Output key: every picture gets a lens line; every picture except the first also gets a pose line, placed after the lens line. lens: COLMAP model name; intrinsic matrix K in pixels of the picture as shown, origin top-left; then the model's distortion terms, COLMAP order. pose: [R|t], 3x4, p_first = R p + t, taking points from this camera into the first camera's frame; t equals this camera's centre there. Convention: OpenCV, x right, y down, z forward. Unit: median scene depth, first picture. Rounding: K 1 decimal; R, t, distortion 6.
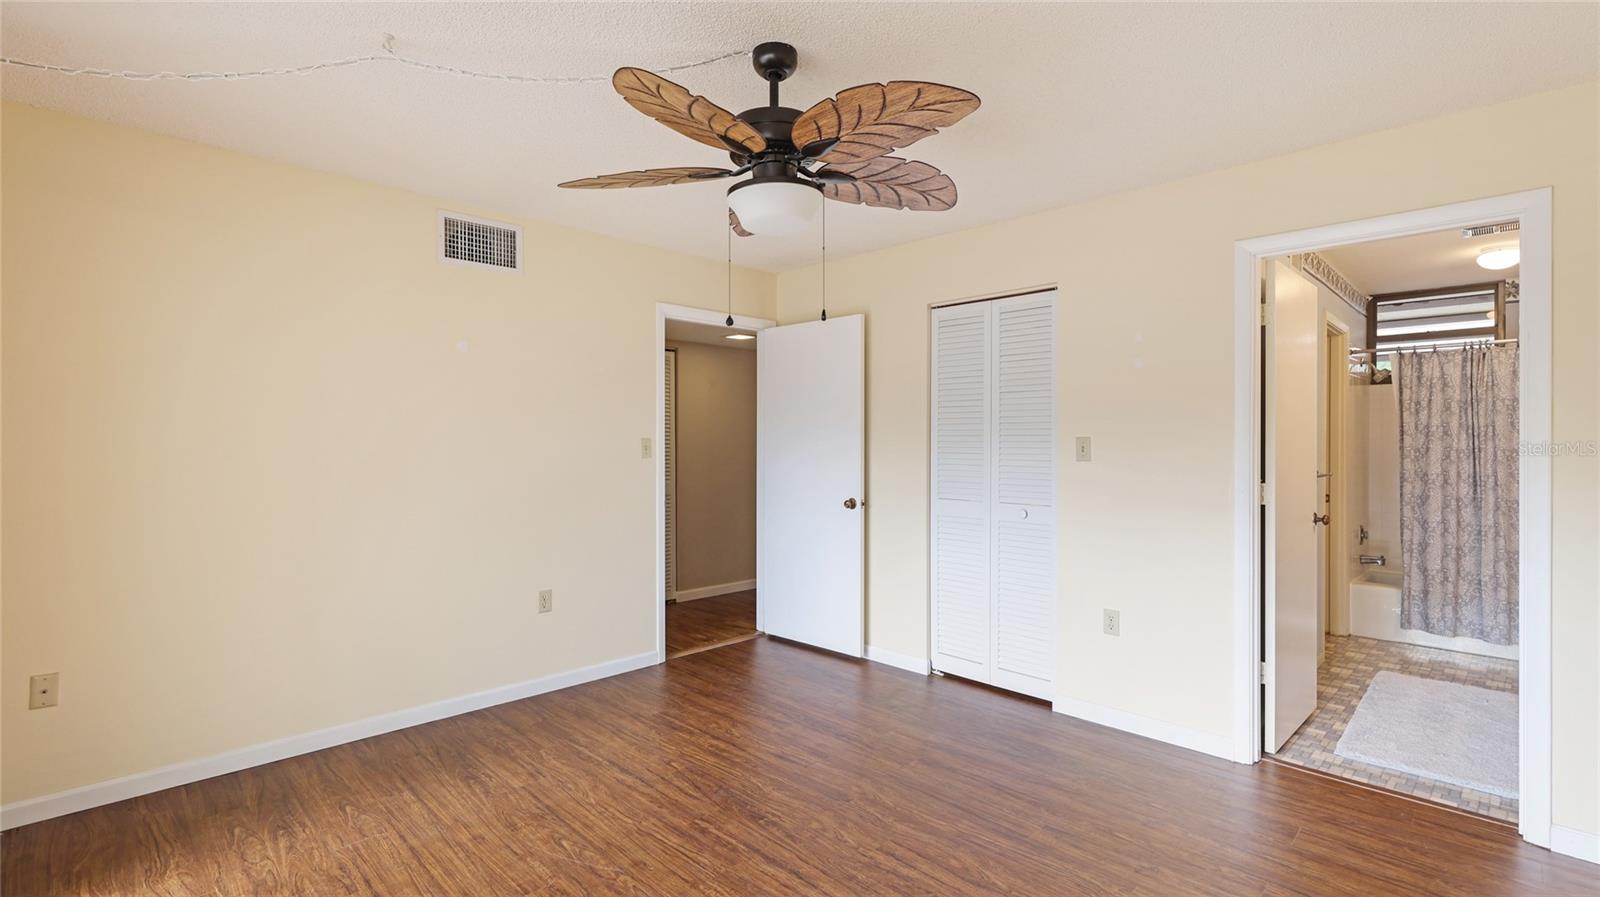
lens RADIAL K [[721.9, 0, 791.8], [0, 721.9, 440.0], [0, 0, 1]] dist [0.002242, 0.000244]
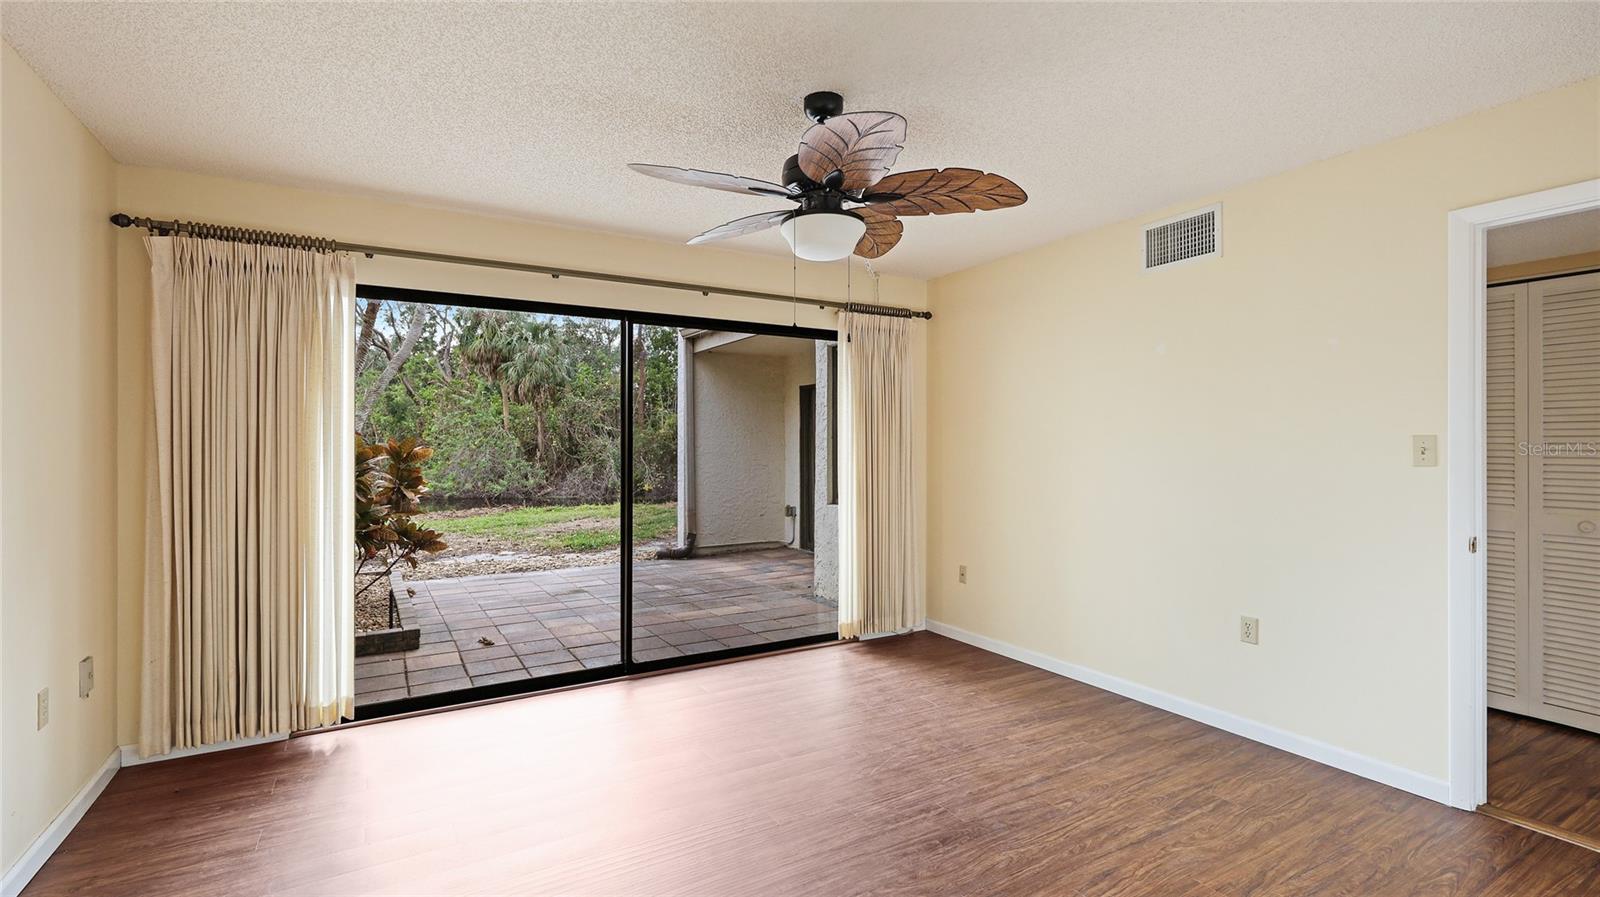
lens RADIAL K [[721.9, 0, 796.8], [0, 721.9, 448.3], [0, 0, 1]] dist [0.002242, 0.000244]
pose [[-0.254660, 0.005947, -0.967012, 0.775159], [0.011419, 0.999930, 0.003142, 0.000770], [0.966963, -0.010242, -0.254710, 0.891886]]
